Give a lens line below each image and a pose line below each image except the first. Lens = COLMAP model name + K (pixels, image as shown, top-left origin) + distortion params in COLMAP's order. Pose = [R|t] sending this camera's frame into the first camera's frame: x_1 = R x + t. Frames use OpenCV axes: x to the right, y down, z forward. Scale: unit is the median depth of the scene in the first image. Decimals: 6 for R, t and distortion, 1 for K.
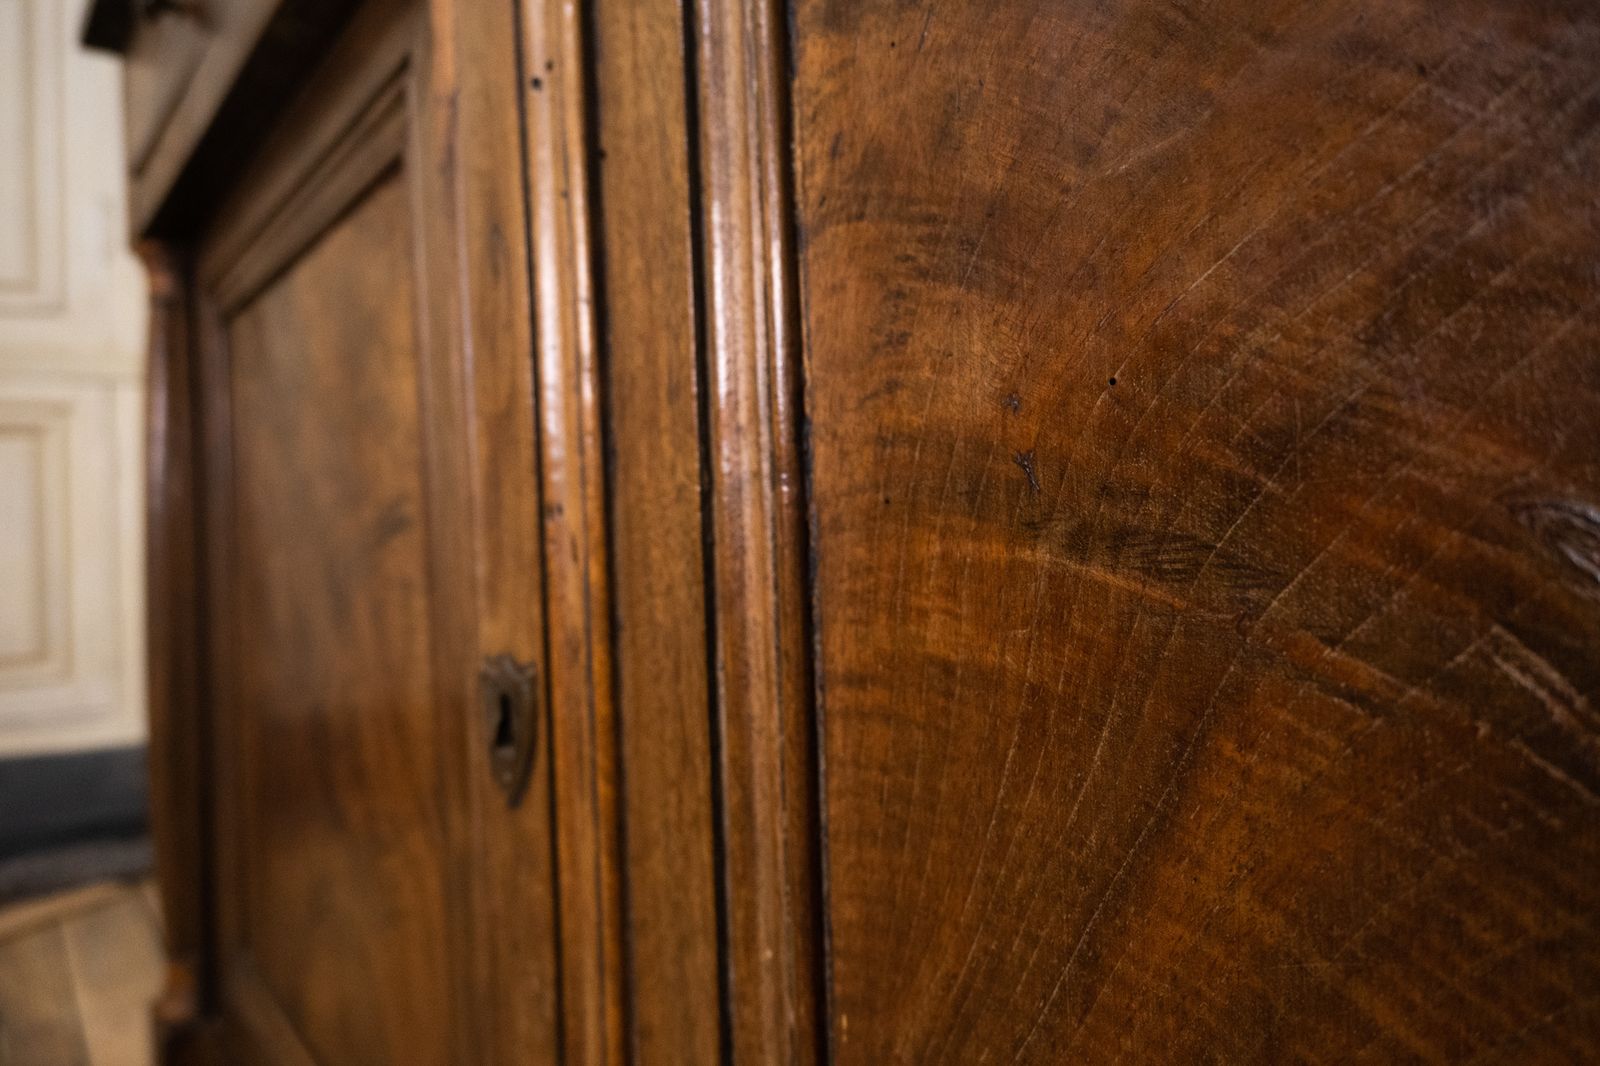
lens RADIAL K [[1097.7, 0, 793.2], [0, 1097.7, 526.8], [0, 0, 1]] dist [-0.006673, 0.000044]
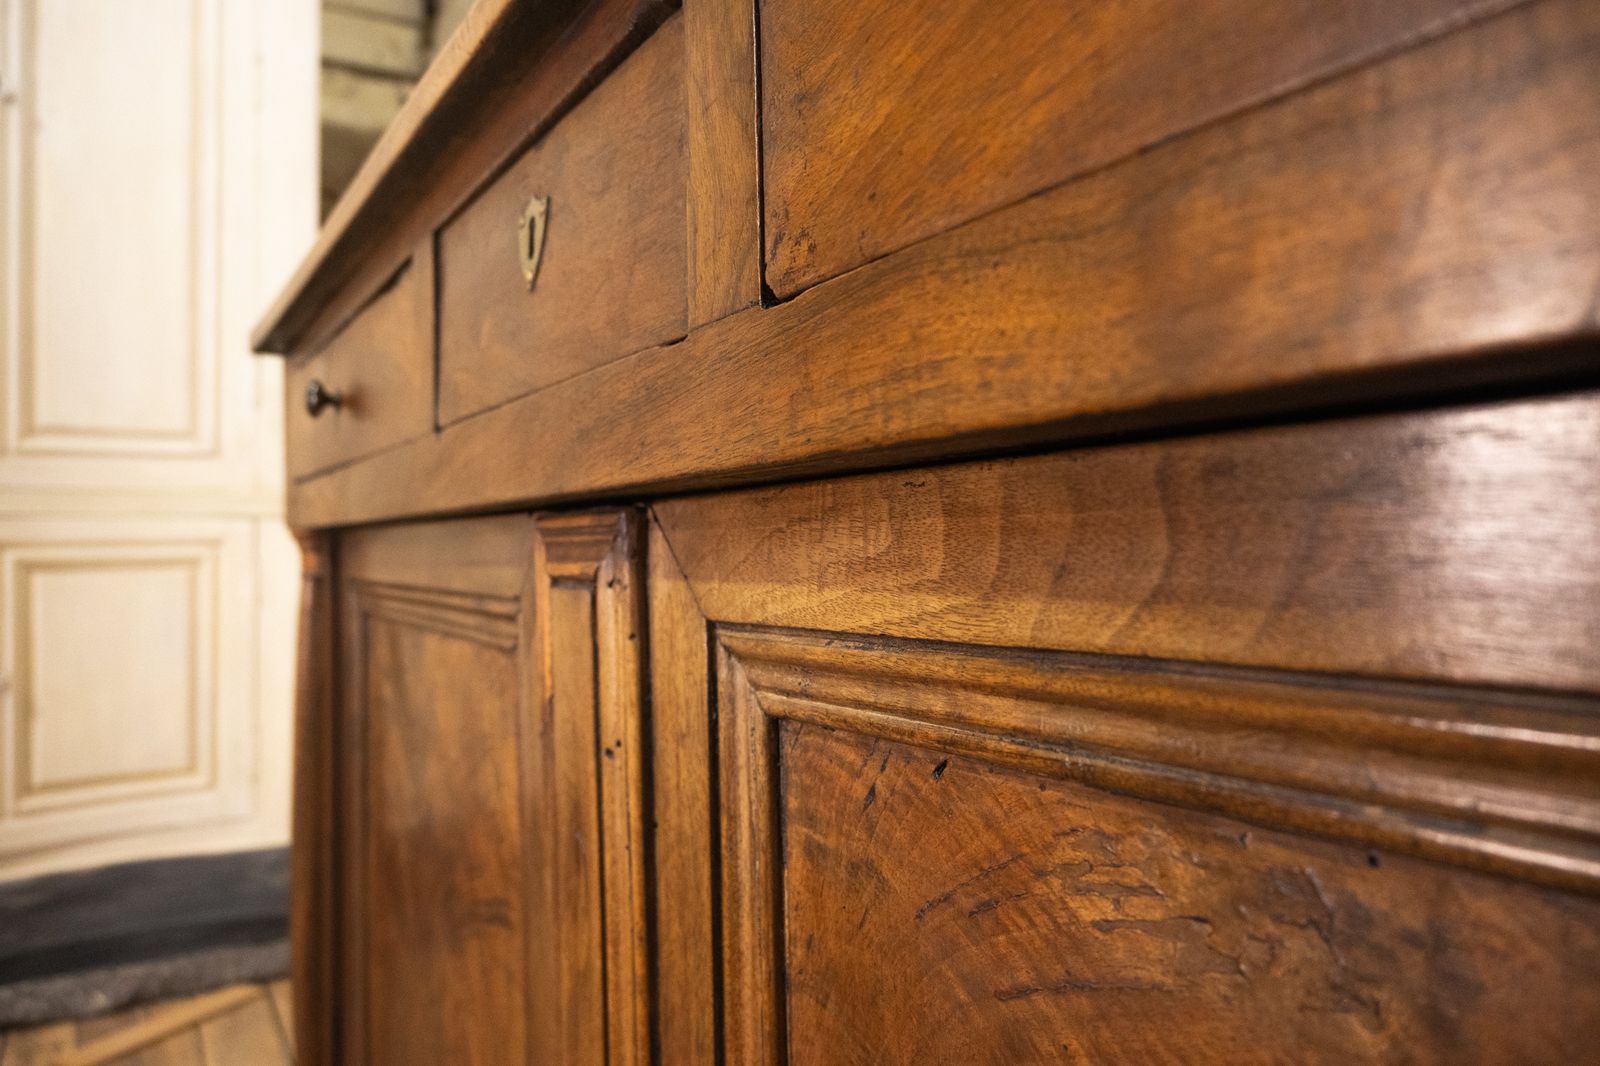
lens RADIAL K [[1097.7, 0, 805.5], [0, 1097.7, 538.4], [0, 0, 1]] dist [-0.006673, 0.000044]
pose [[0.996312, 0.012395, -0.084906, 0.107491], [-0.014170, 0.999693, -0.020333, -0.613918], [0.084628, 0.021462, 0.996181, -0.296238]]
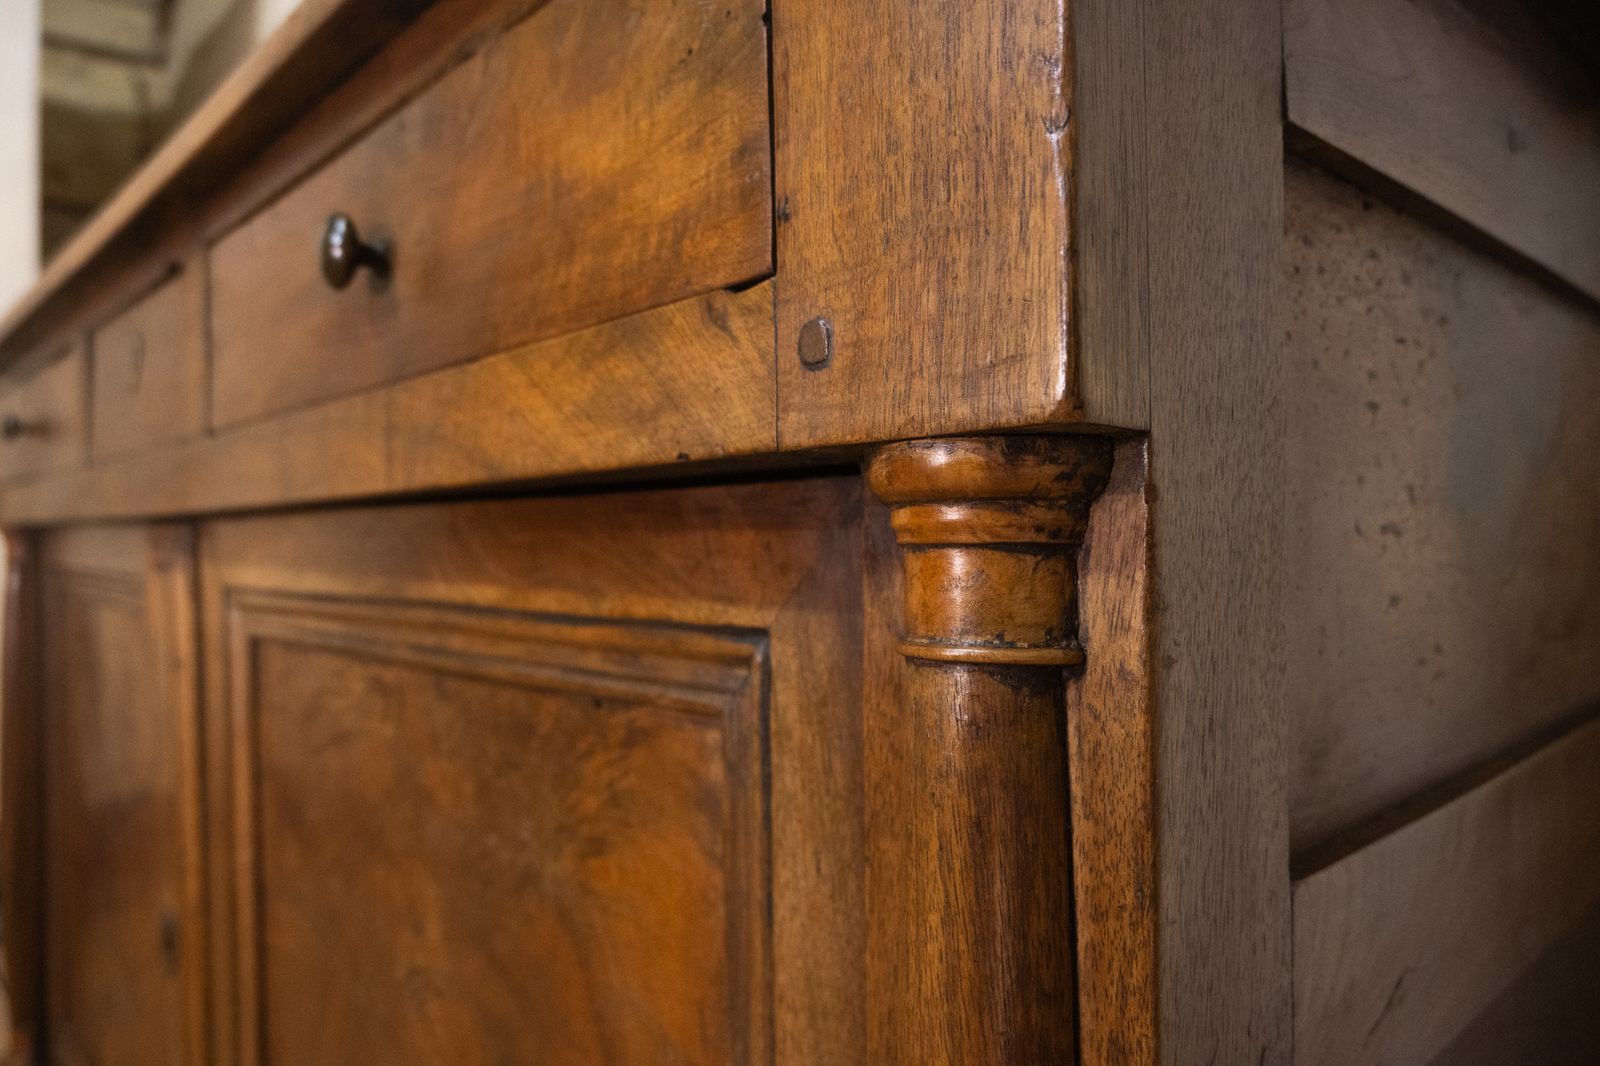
lens RADIAL K [[1097.7, 0, 799.0], [0, 1097.7, 531.6], [0, 0, 1]] dist [-0.006673, 0.000044]
pose [[0.996051, 0.003803, 0.088698, 0.801444], [-0.002958, 0.999949, -0.009658, -0.641149], [-0.088730, 0.009357, 0.996012, -1.317893]]
